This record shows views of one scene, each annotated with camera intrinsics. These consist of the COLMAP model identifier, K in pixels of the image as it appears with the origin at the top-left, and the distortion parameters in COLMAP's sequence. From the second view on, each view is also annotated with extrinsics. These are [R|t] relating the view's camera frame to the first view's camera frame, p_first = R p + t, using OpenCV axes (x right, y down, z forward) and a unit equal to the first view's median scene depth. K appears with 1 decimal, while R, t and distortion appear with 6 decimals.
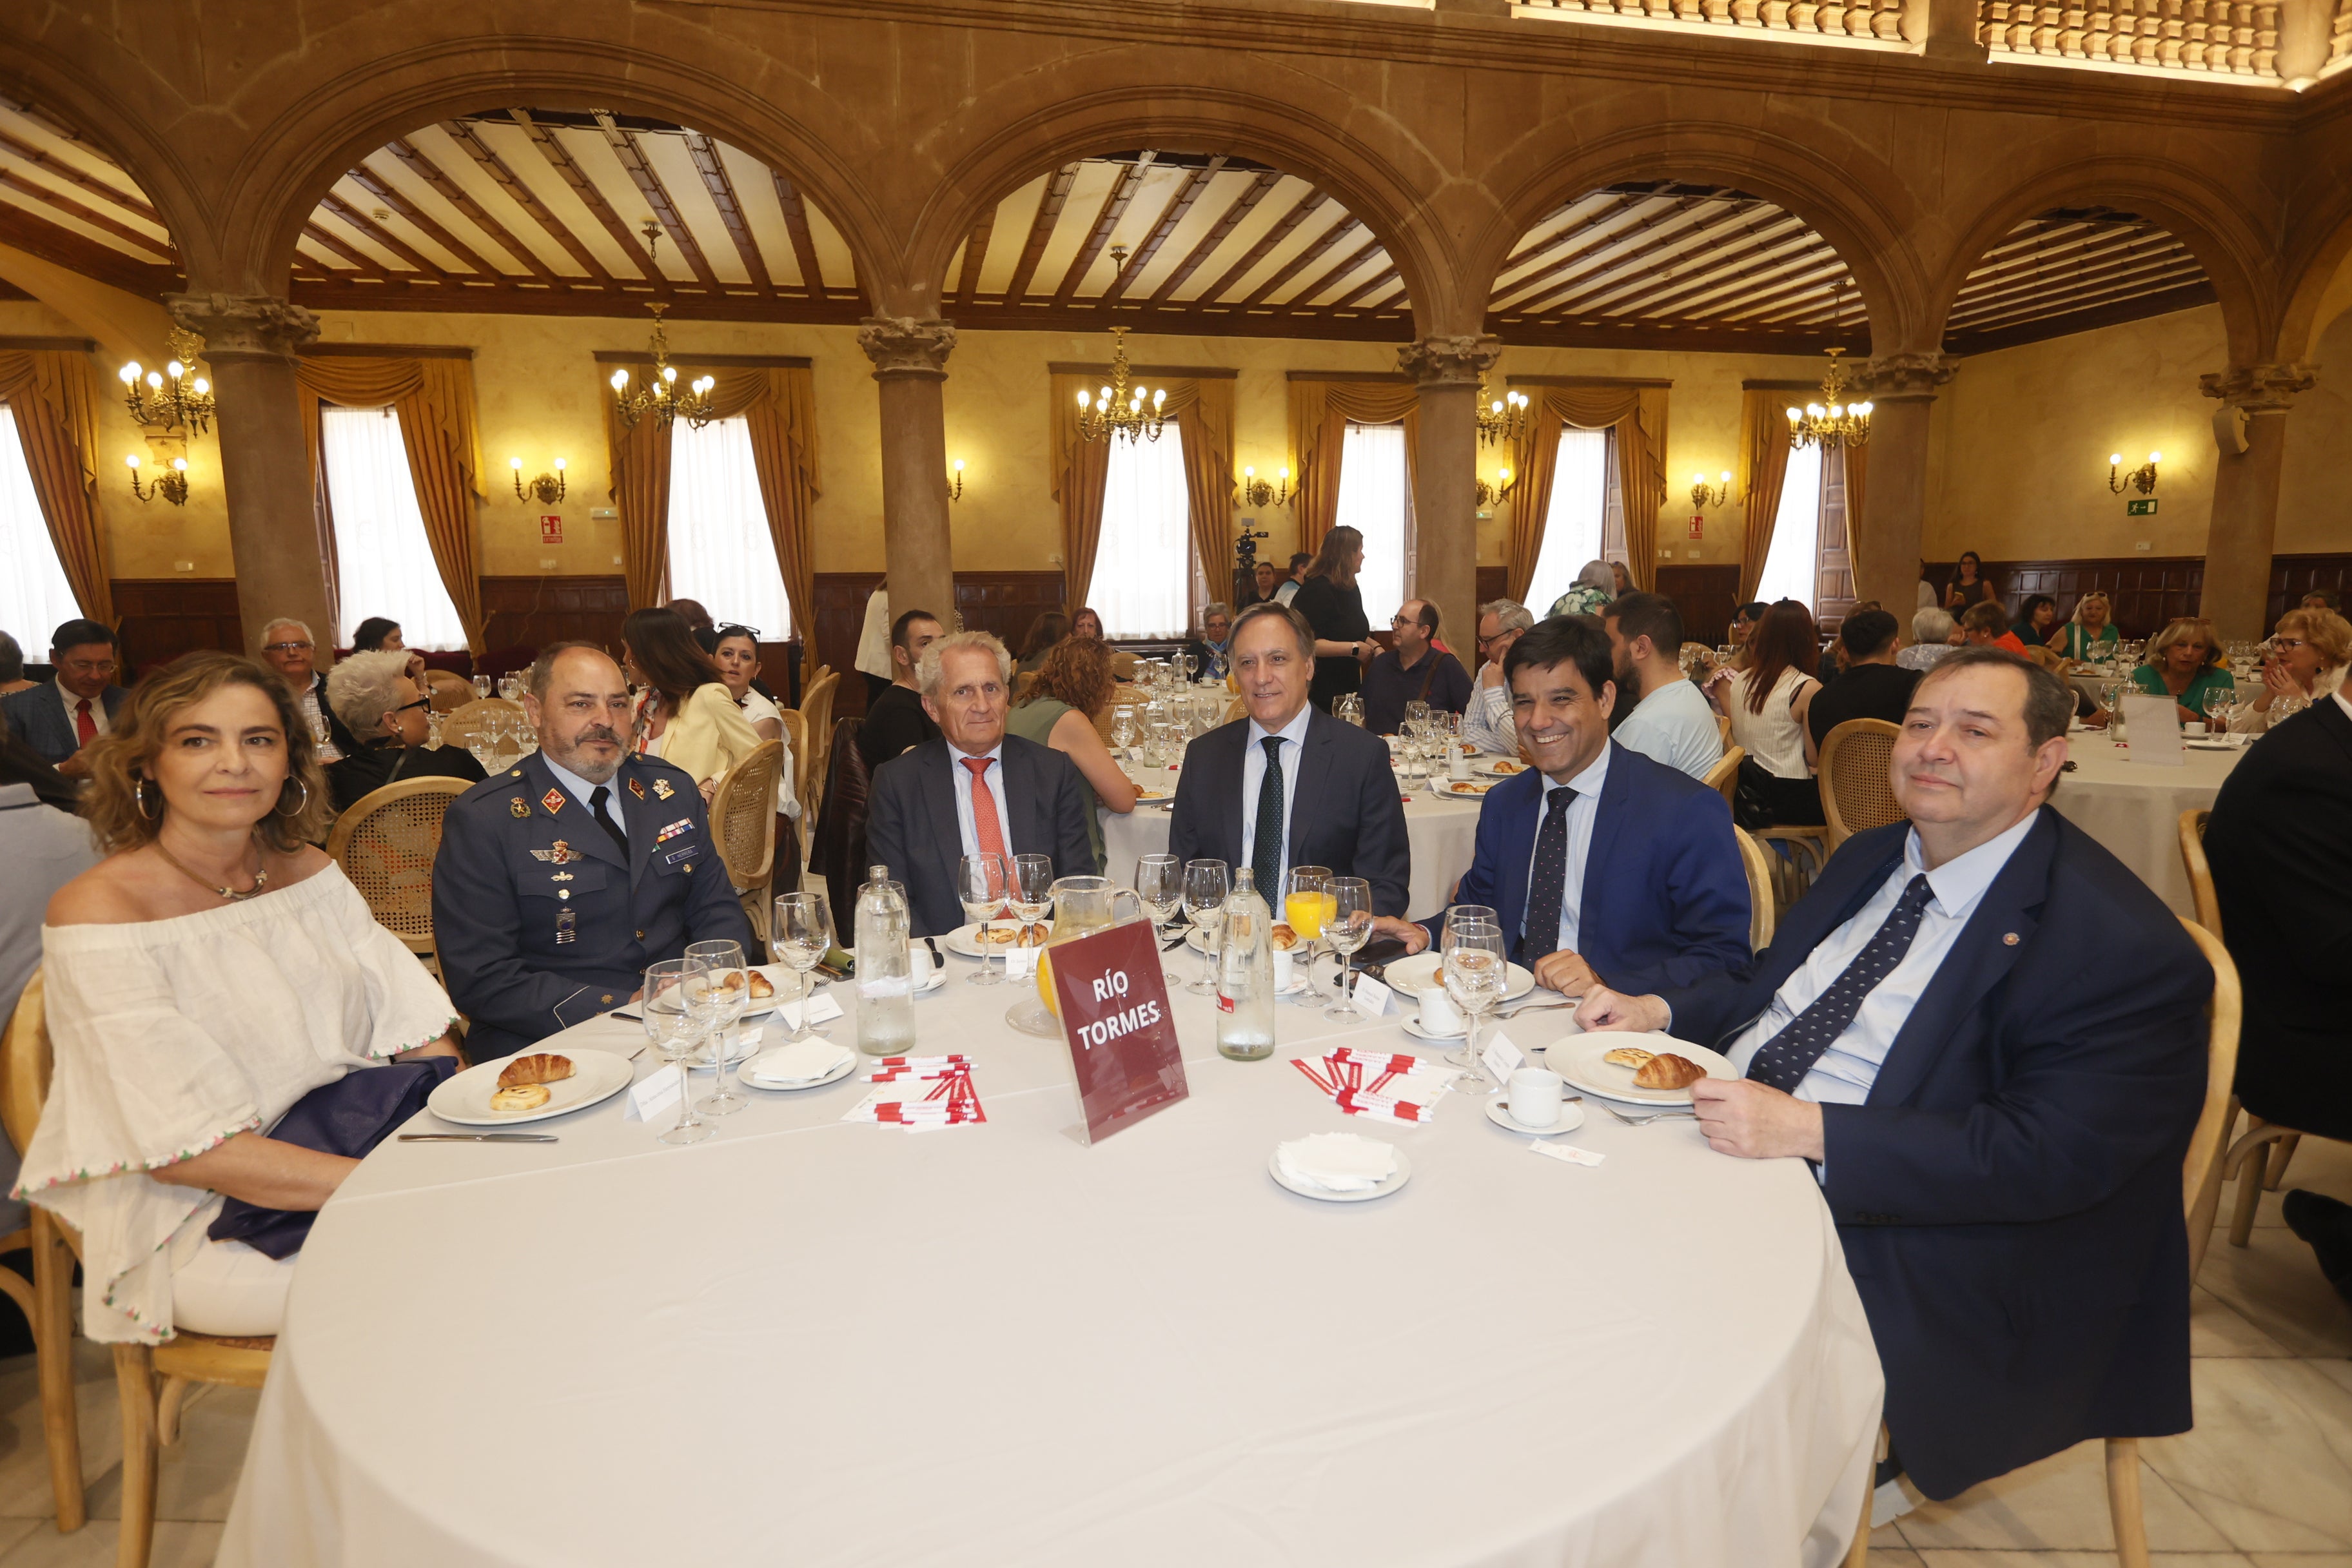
lens RADIAL K [[1257.5, 0, 1177.0], [0, 1257.5, 781.7], [0, 0, 1]] dist [-0.001412, 0.001733]
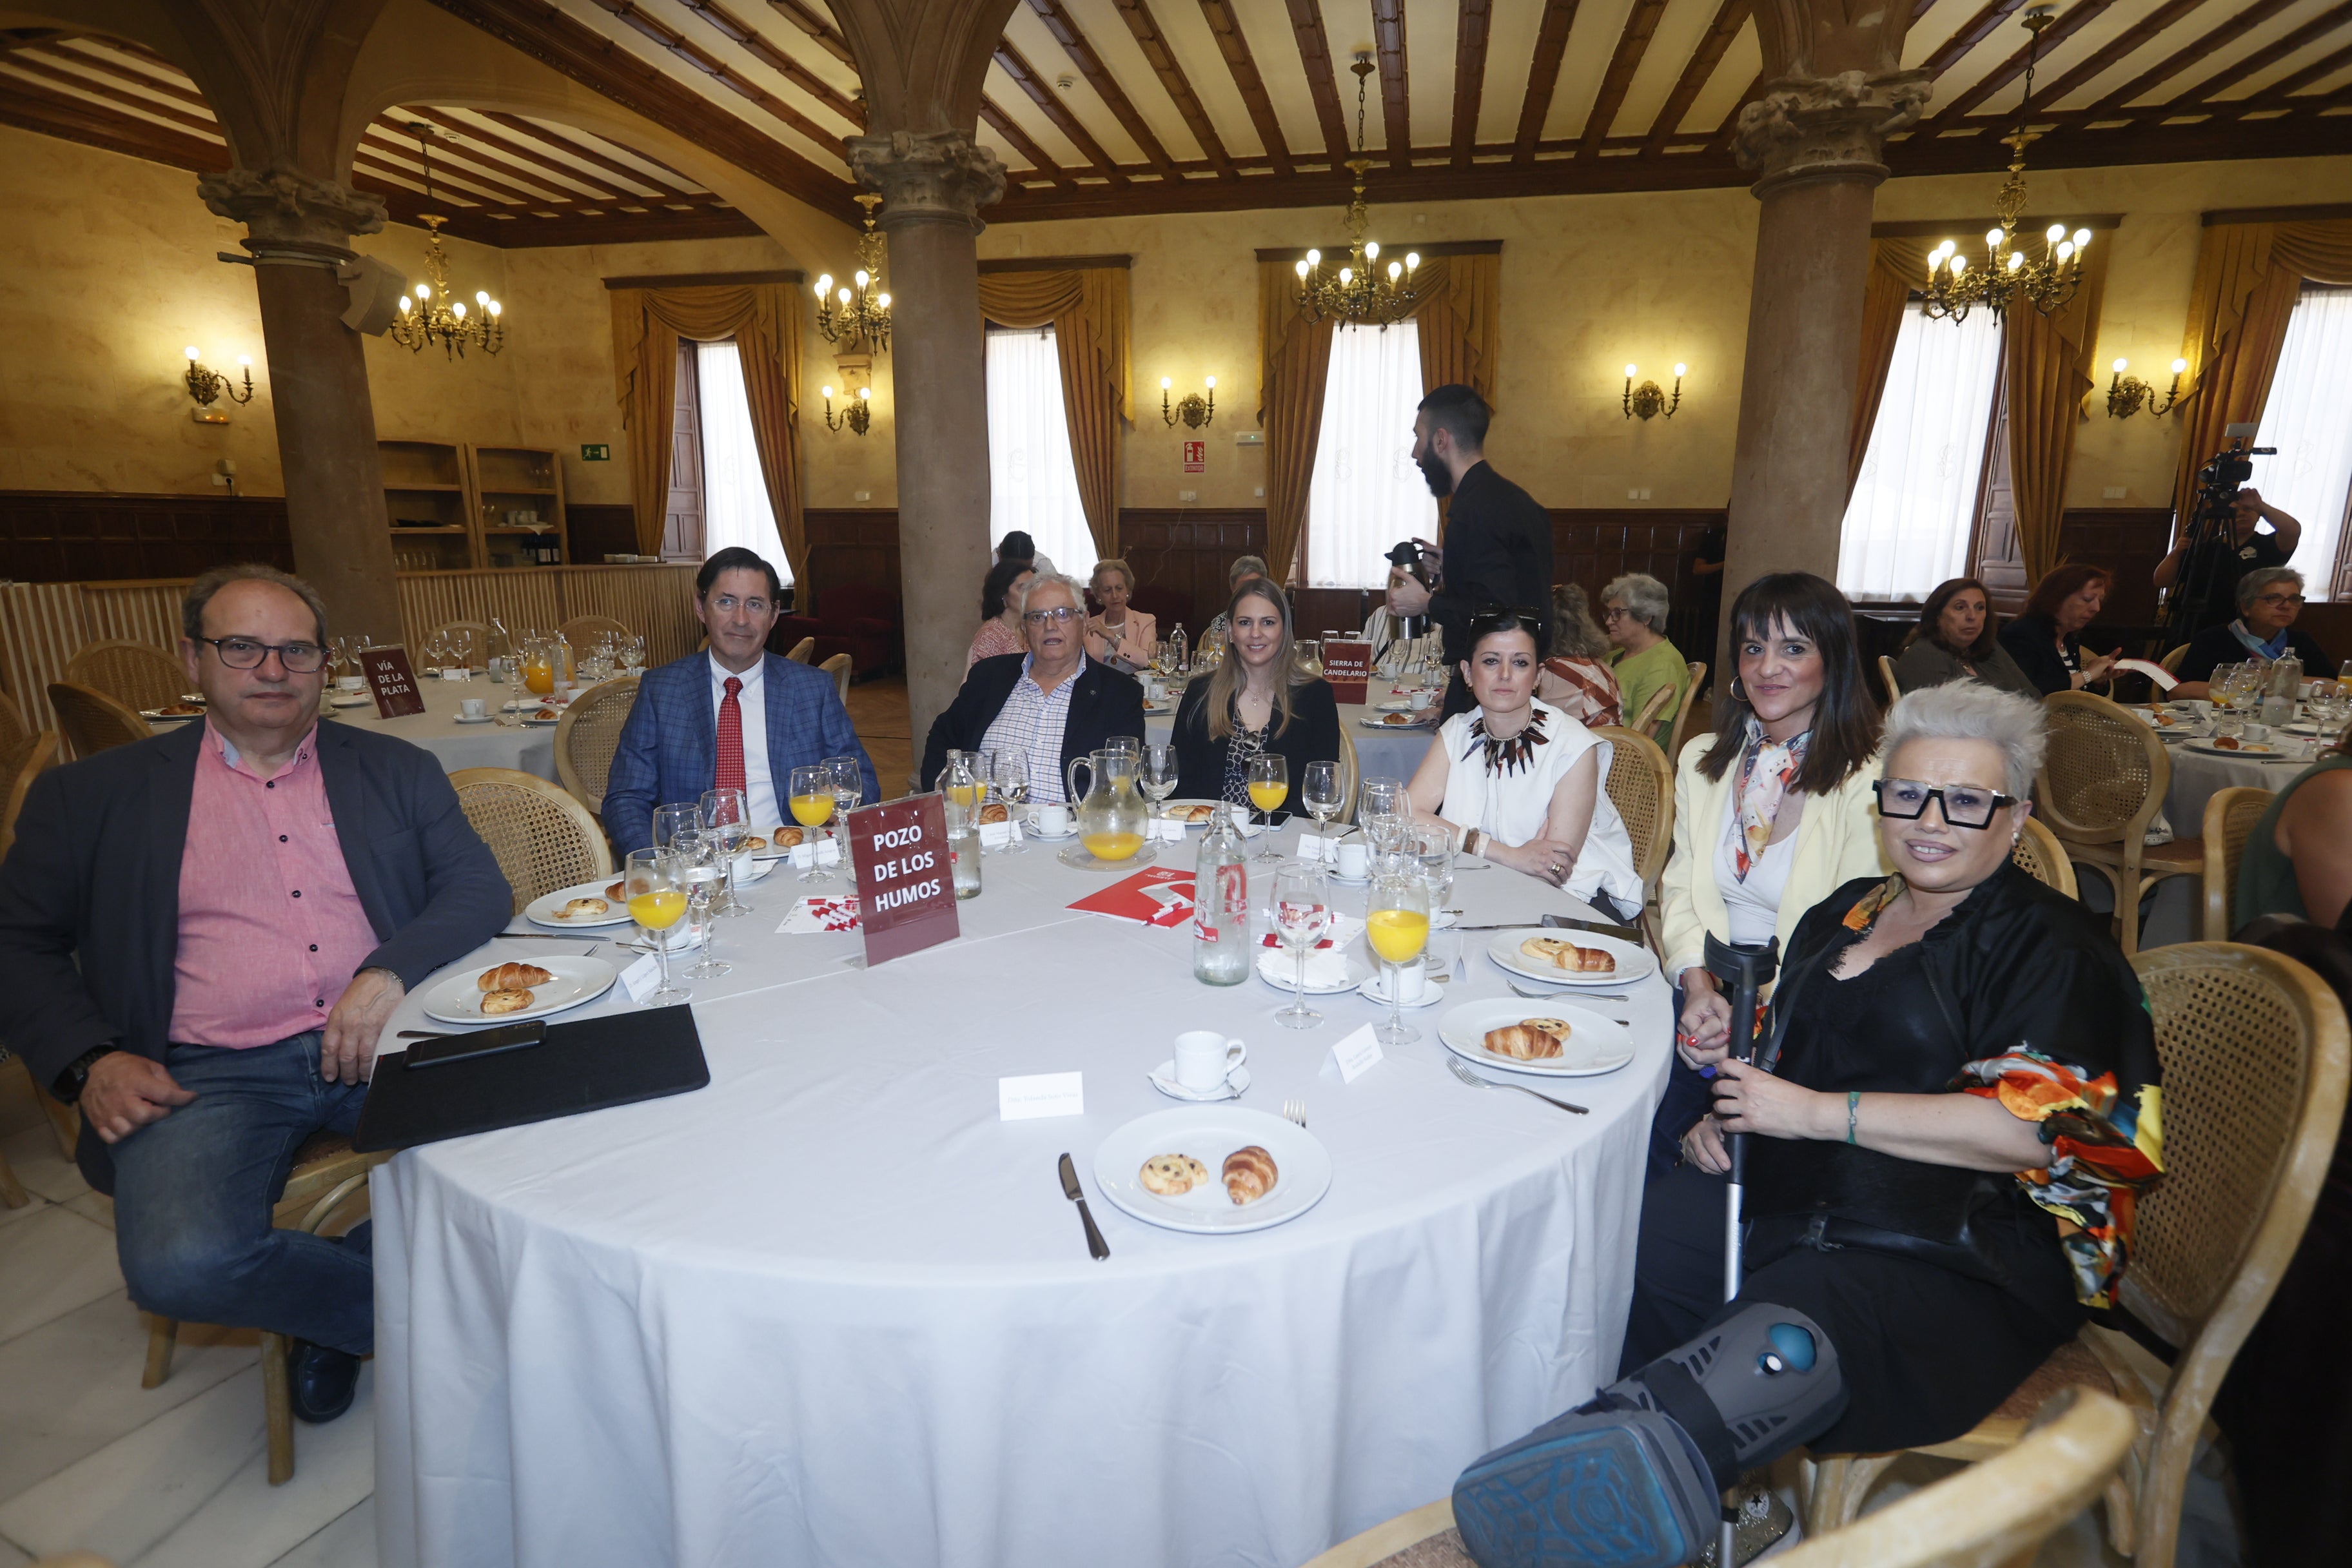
lens RADIAL K [[1187.5, 0, 1181.4], [0, 1187.5, 781.8], [0, 0, 1]] dist [0.001192, 0.002263]
pose [[0.914636, 0.099096, -0.391945, -0.160073], [-0.075822, 0.994337, 0.074463, -0.033823], [0.397105, -0.038388, 0.916970, 0.220227]]
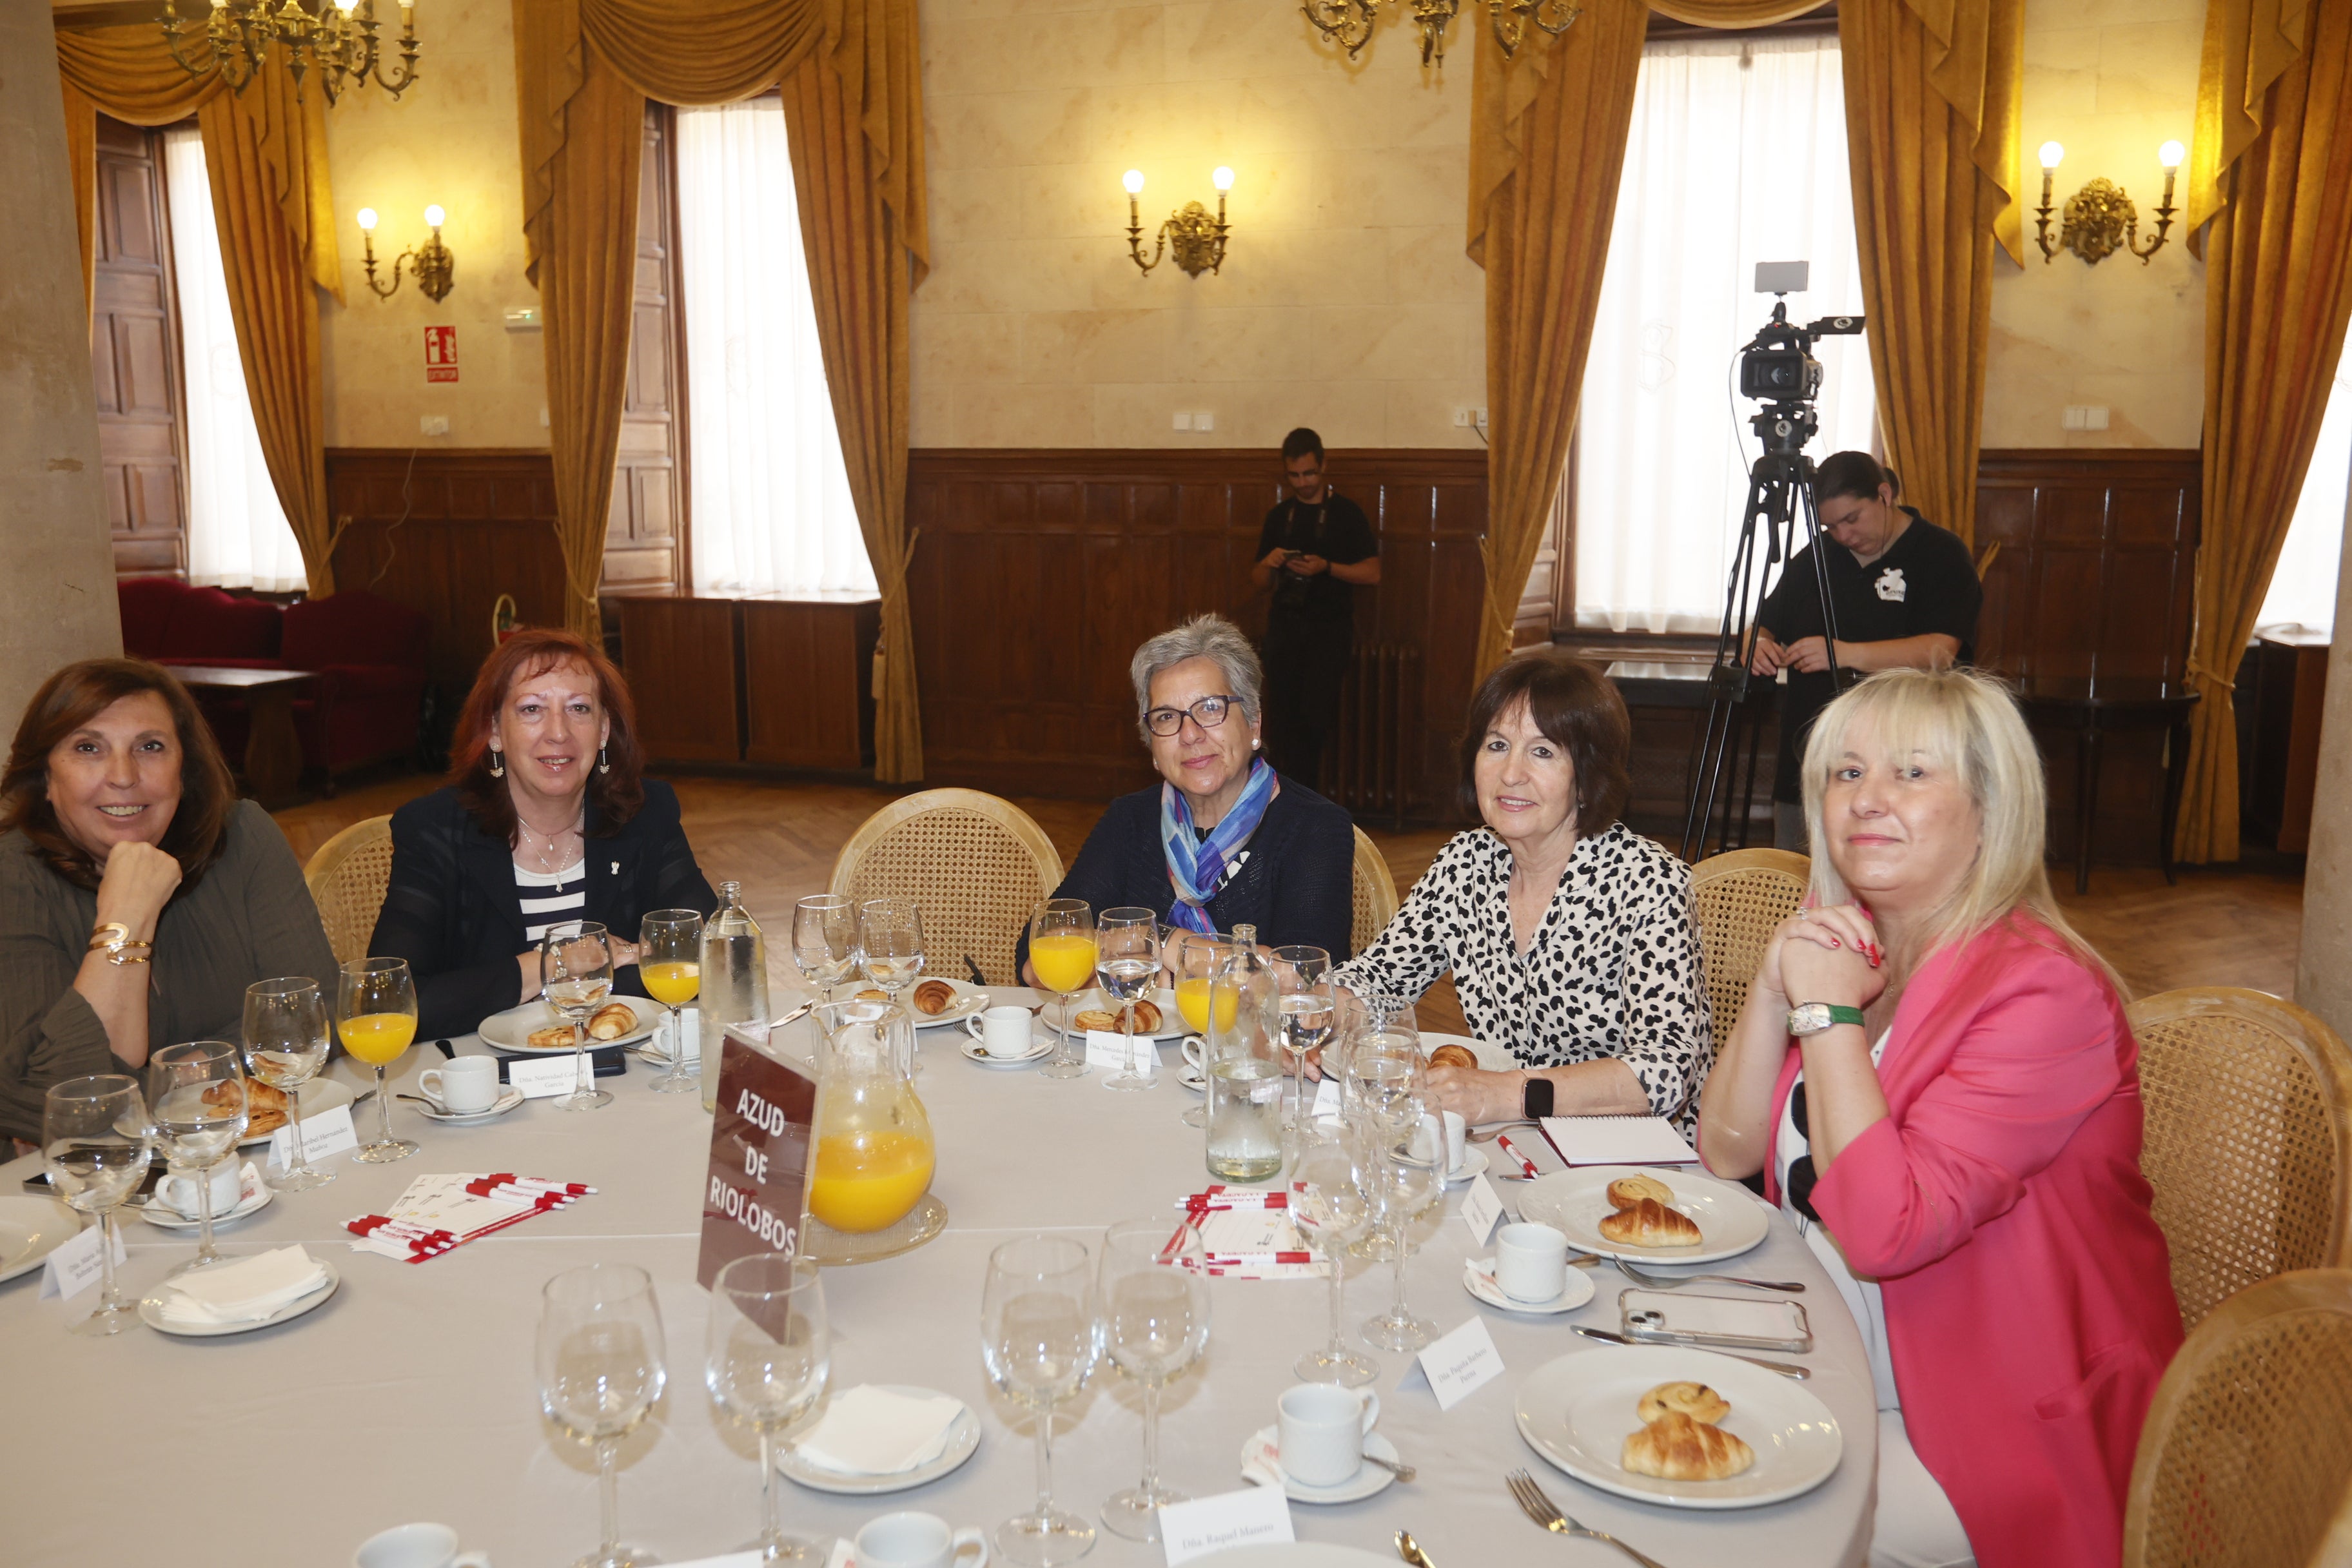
lens RADIAL K [[1903.6, 0, 1176.0], [0, 1903.6, 784.0], [0, 0, 1]] dist [-0.001261, -0.001439]
pose [[0.869539, 0.095748, -0.484494, 0.137064], [-0.089744, 0.995327, 0.035634, -0.093266], [0.485642, 0.012495, 0.874068, 0.534241]]
